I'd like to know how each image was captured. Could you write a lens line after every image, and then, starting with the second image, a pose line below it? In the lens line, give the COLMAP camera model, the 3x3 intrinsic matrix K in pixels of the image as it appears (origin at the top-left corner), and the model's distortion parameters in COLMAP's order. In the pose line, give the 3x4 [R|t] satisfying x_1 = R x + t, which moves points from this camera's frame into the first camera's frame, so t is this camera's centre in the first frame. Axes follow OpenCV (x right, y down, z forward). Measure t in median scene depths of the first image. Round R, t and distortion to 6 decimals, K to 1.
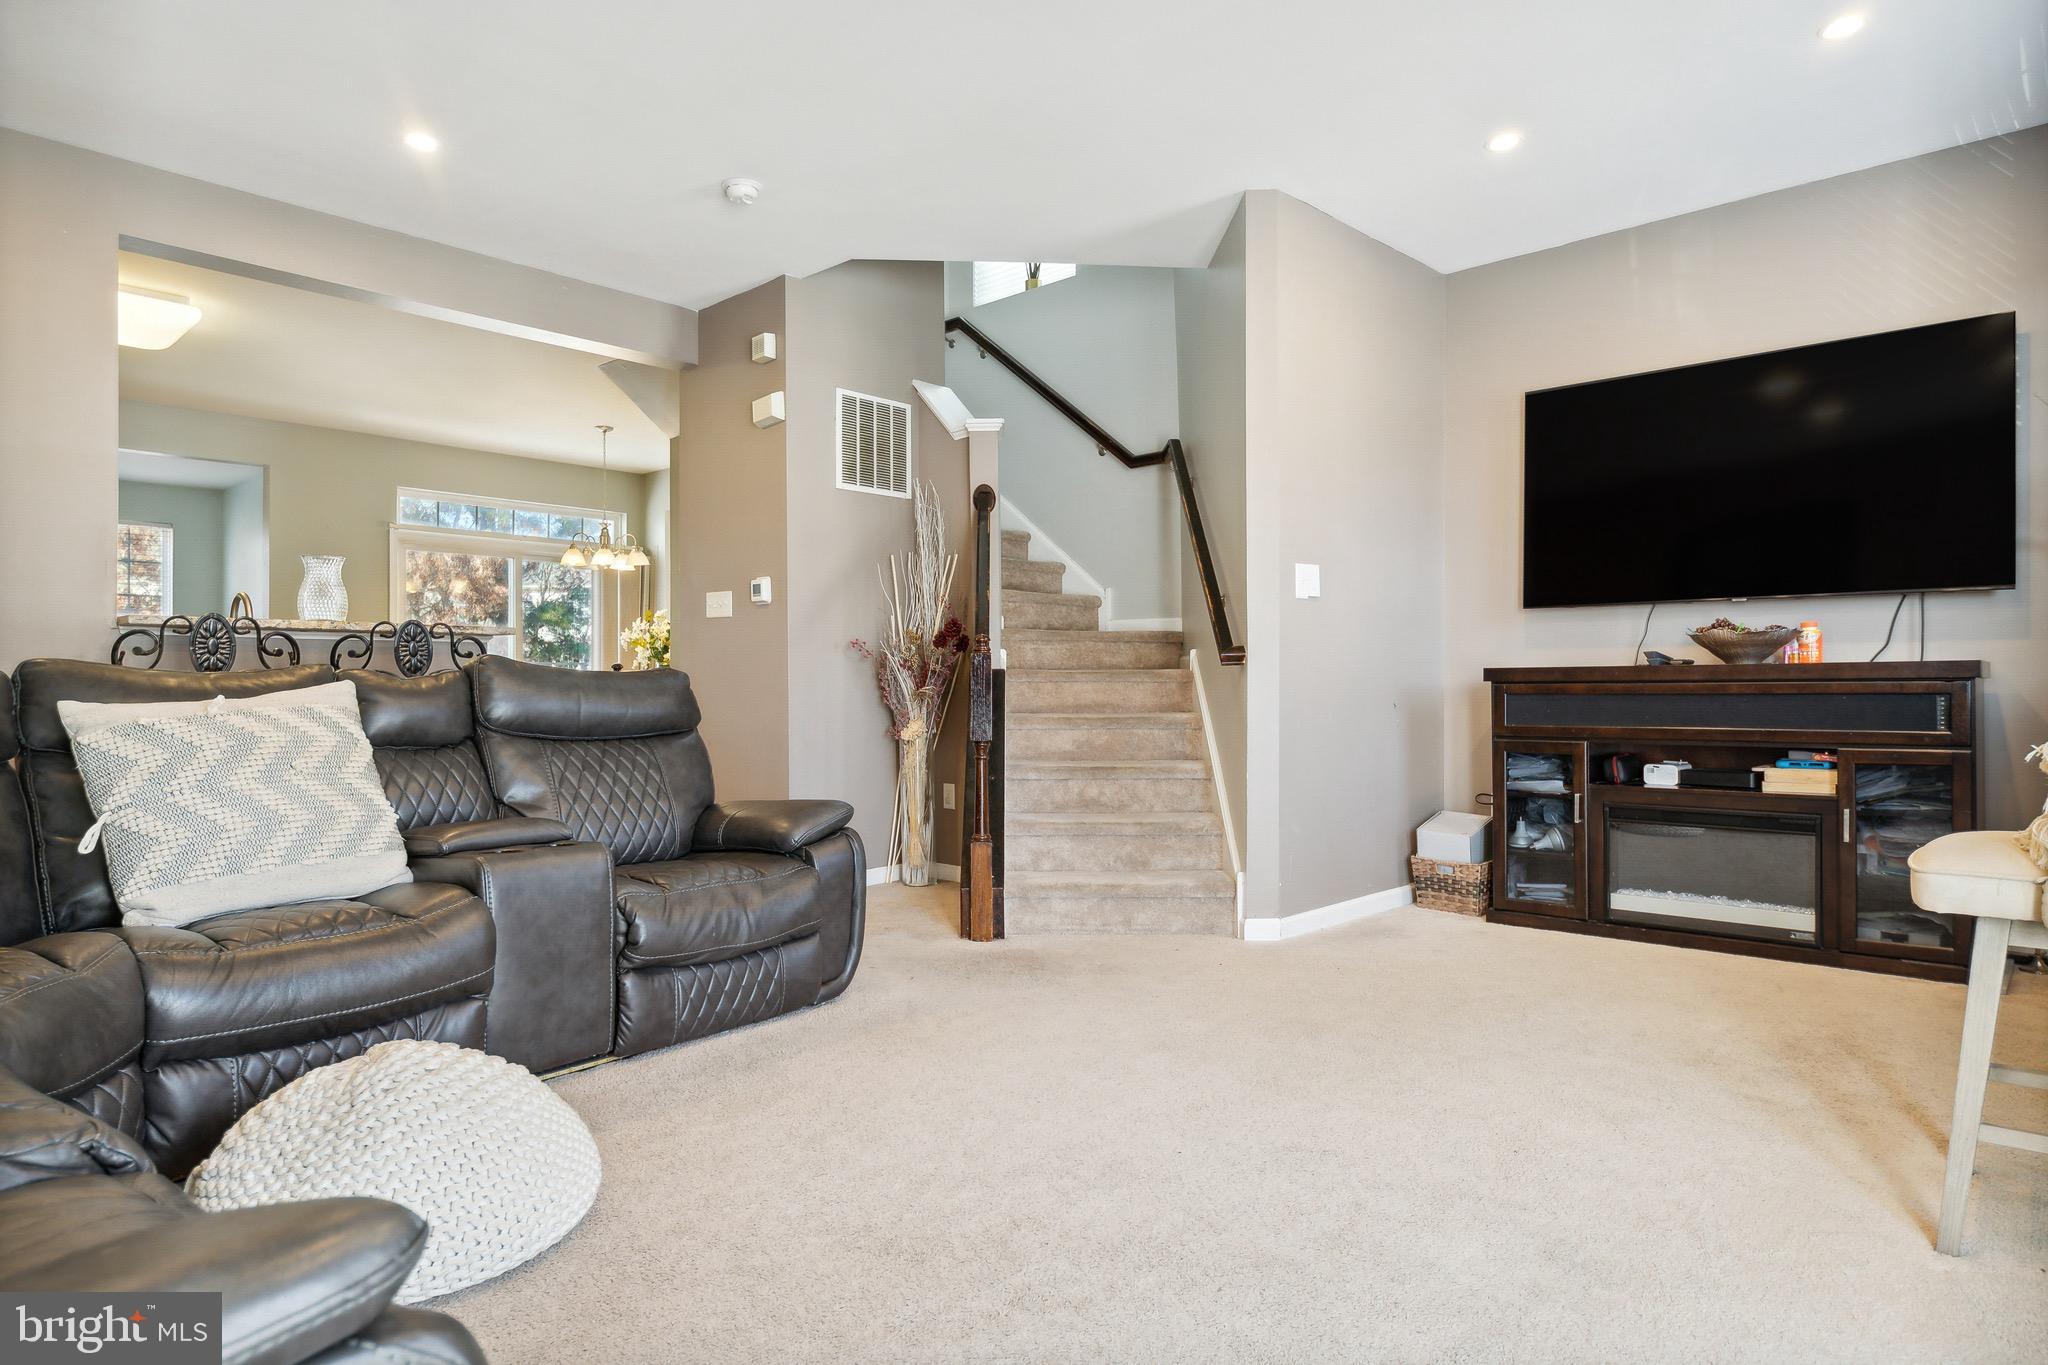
lens RADIAL K [[1155.8, 0, 1023.8], [0, 1155.8, 688.9], [0, 0, 1]] dist [0.000458, -0.000905]
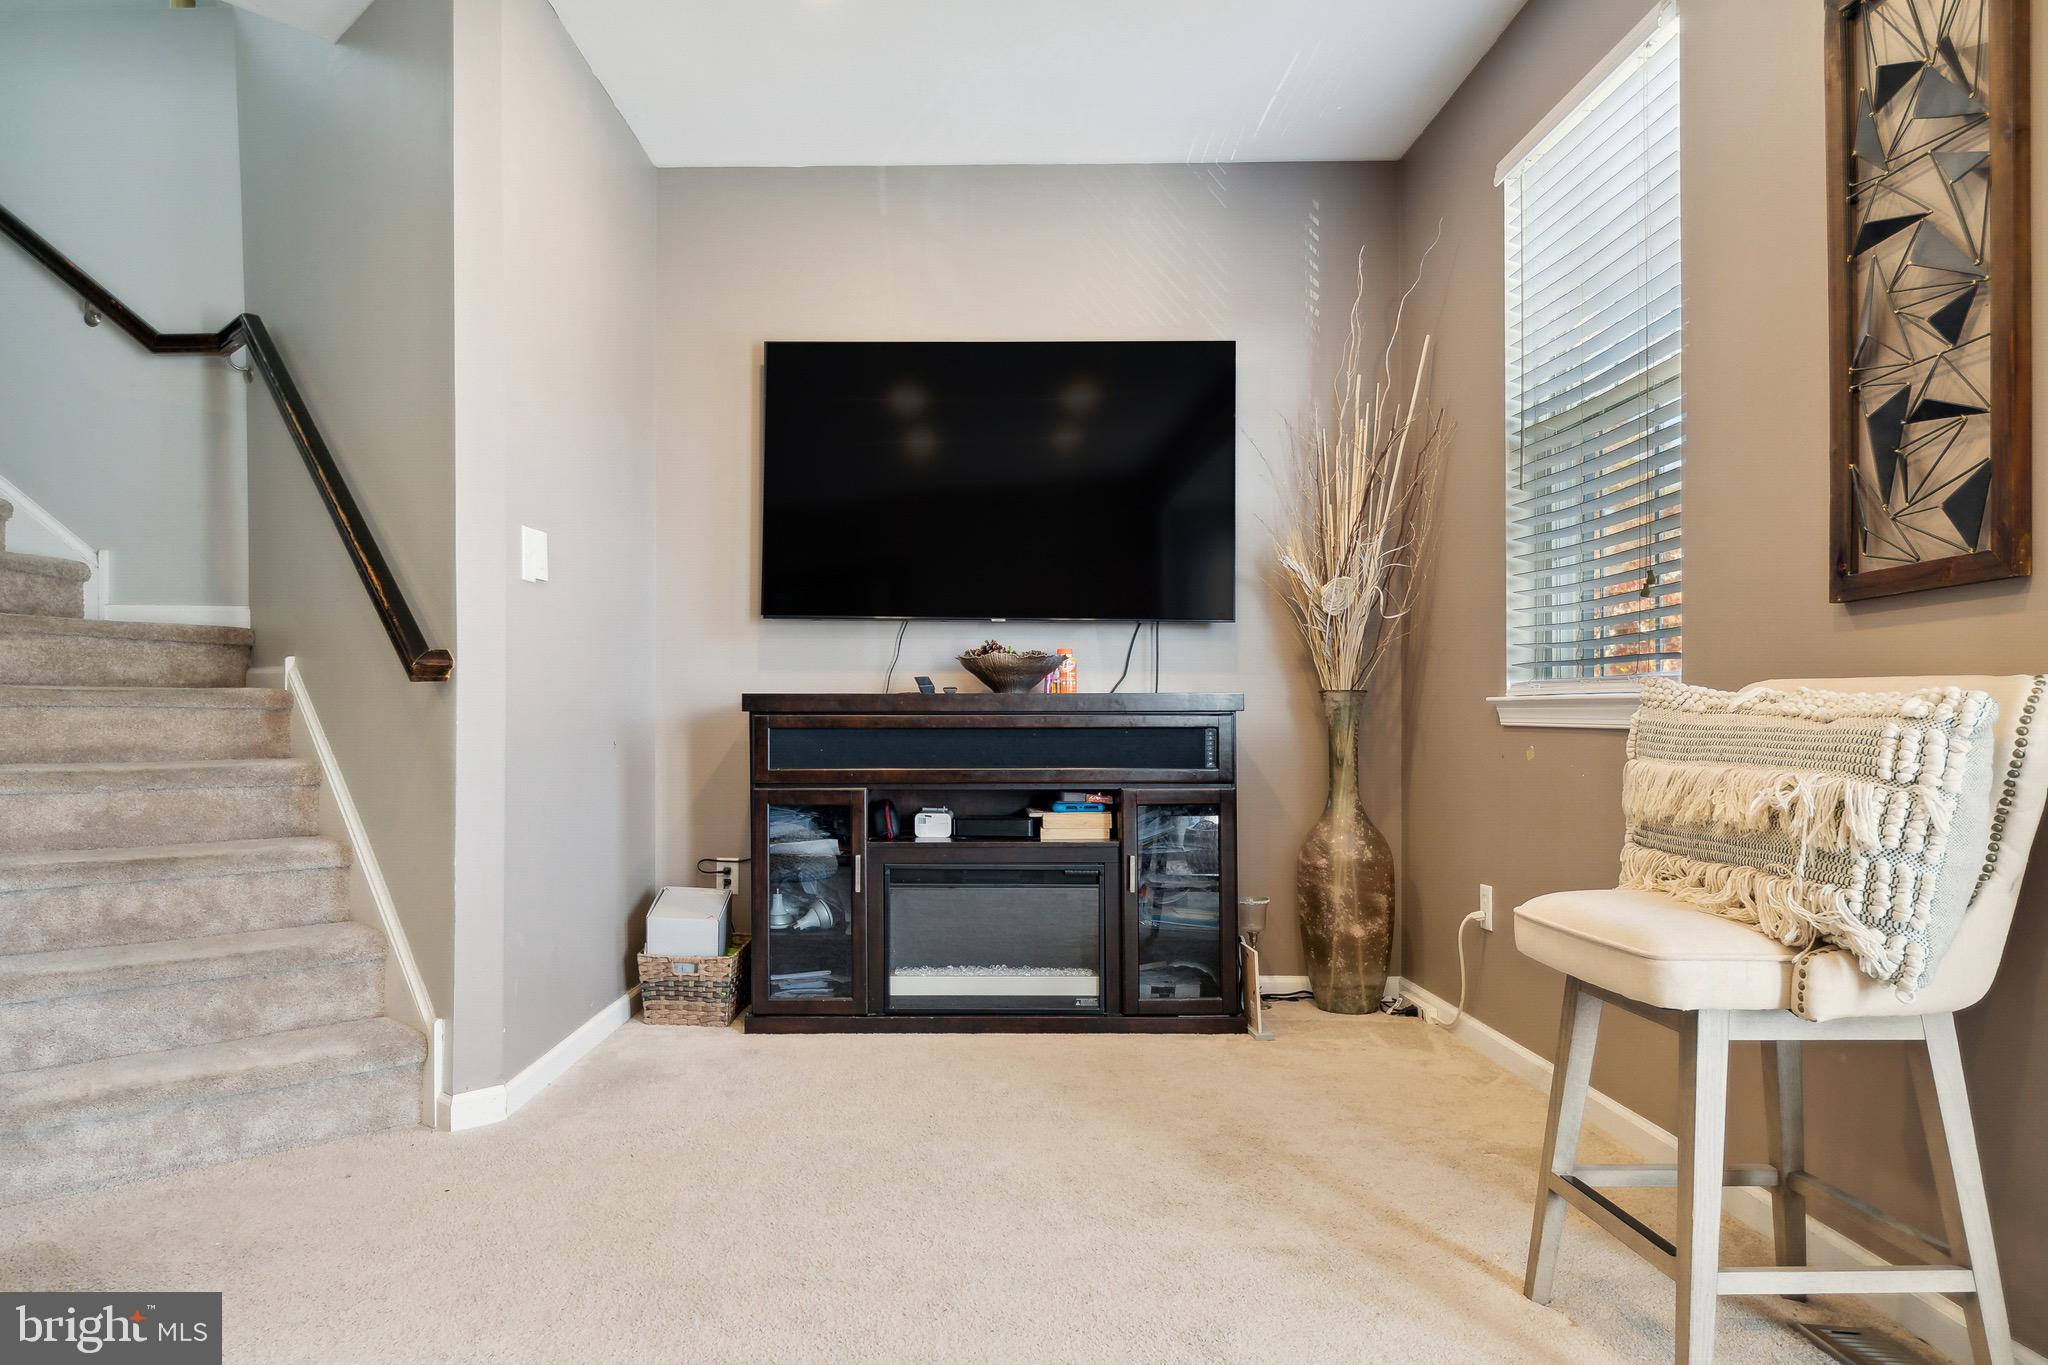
lens RADIAL K [[1368.8, 0, 993.9], [0, 1368.8, 711.3], [0, 0, 1]] dist [0.008705, -0.001106]
pose [[0.752848, 0.007917, 0.658147, -0.062926], [-0.002770, 0.999957, -0.008860, 0.000769], [-0.658188, 0.004848, 0.752838, 0.230987]]
